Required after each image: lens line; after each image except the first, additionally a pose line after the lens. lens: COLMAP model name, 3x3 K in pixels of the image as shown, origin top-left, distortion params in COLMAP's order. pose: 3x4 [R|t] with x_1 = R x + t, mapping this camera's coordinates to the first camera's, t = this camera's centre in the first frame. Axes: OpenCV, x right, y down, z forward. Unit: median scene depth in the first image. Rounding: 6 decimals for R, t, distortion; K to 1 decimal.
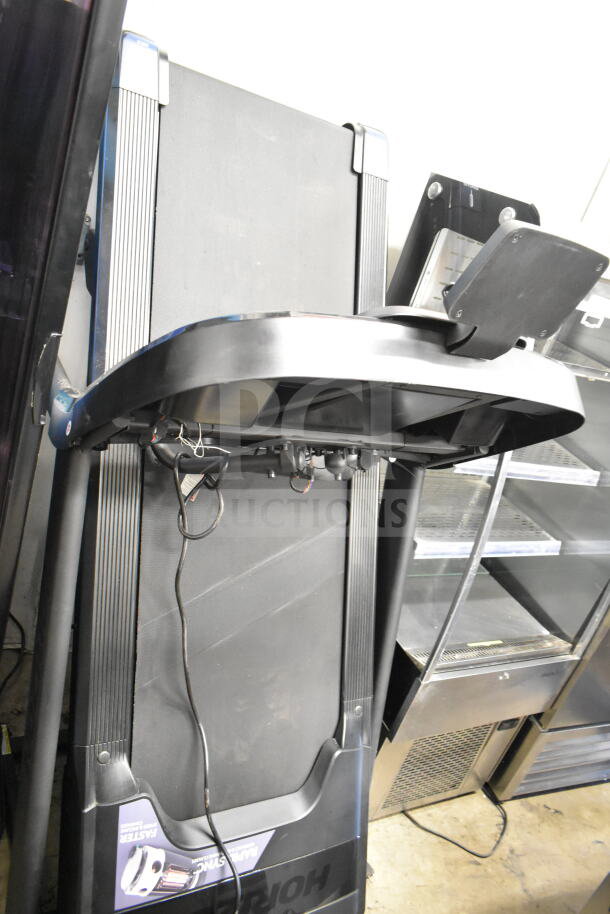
lens RADIAL K [[693.6, 0, 305.9], [0, 693.6, 439.6], [0, 0, 1]] dist [-0.002560, -0.003661]
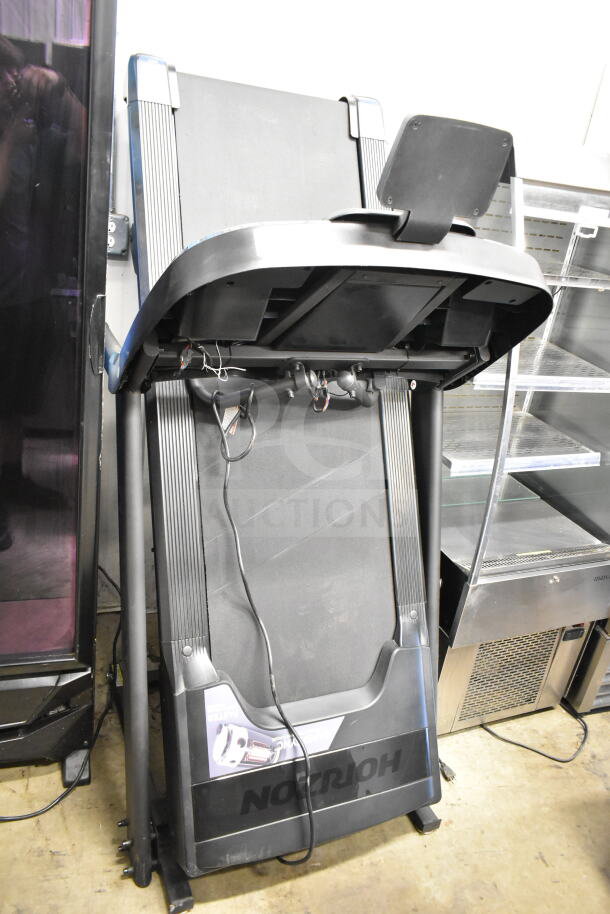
lens RADIAL K [[702.8, 0, 305.0], [0, 702.8, 457.0], [0, 0, 1]] dist [-0.004947, -0.011393]
pose [[0.981457, -0.124780, -0.145510, 0.099225], [0.123256, 0.992184, -0.019475, 0.139468], [0.146802, 0.001179, 0.989165, -0.129360]]
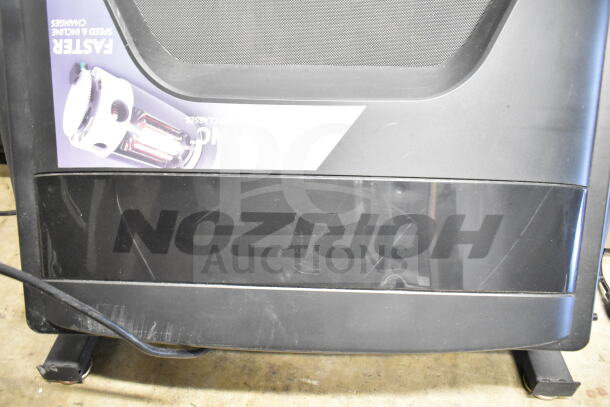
lens RADIAL K [[469.0, 0, 308.1], [0, 469.0, 188.8], [0, 0, 1]] dist [-0.004947, -0.011393]
pose [[0.820859, 0.067591, -0.567117, 0.099894], [0.039639, 0.983836, 0.174632, 0.497954], [0.569753, -0.165828, 0.804911, 0.623491]]
